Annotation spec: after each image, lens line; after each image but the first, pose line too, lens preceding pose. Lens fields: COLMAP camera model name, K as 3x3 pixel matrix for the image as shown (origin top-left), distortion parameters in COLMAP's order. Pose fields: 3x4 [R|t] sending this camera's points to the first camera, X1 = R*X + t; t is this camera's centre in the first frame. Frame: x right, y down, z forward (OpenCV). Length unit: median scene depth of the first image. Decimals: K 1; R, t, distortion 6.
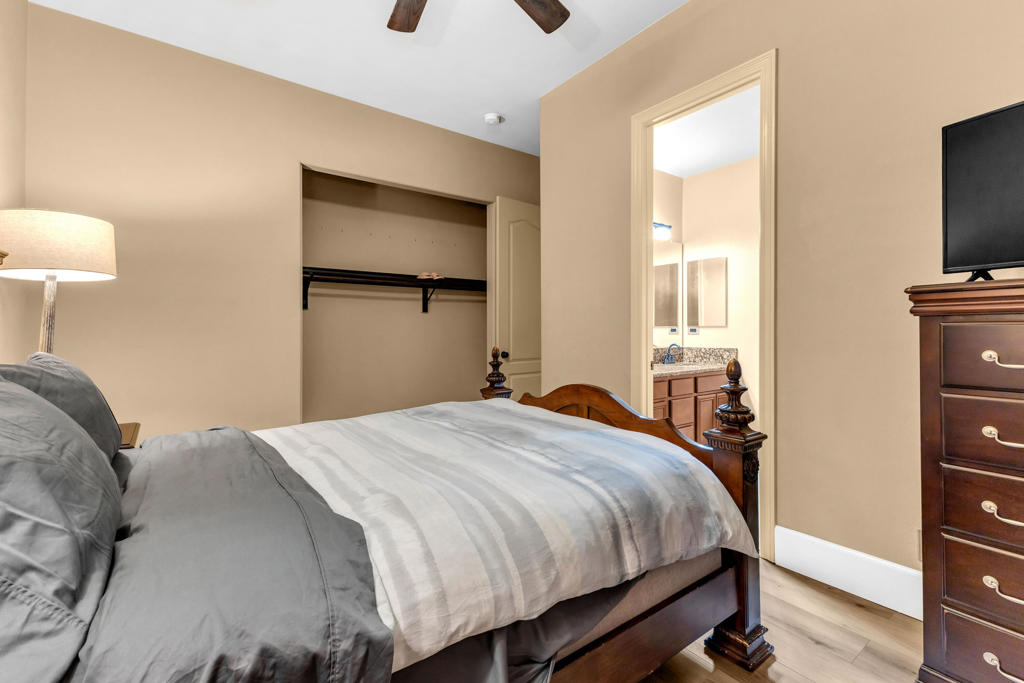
lens RADIAL K [[447.4, 0, 513.0], [0, 447.4, 322.2], [0, 0, 1]] dist [-0.000587, -0.000199]
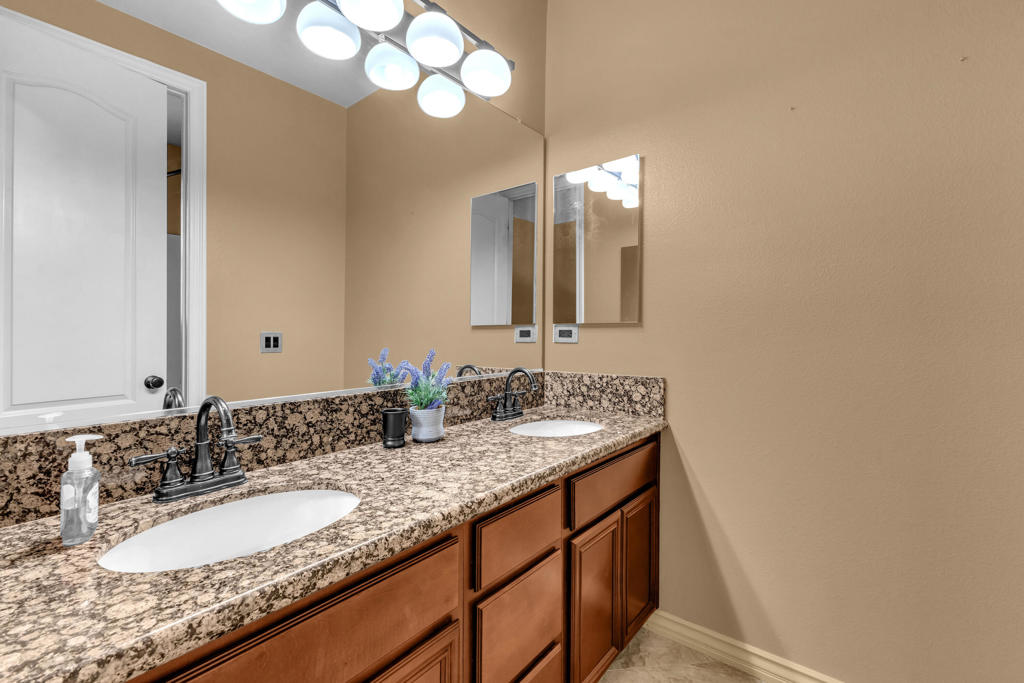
lens RADIAL K [[448.8, 0, 514.6], [0, 448.8, 332.8], [0, 0, 1]] dist [0.015929, 0.000124]
pose [[0.966526, 0.001048, 0.256566, 0.247993], [-0.005592, 0.999840, 0.016982, 0.010430], [-0.256507, -0.017848, 0.966377, 0.603570]]
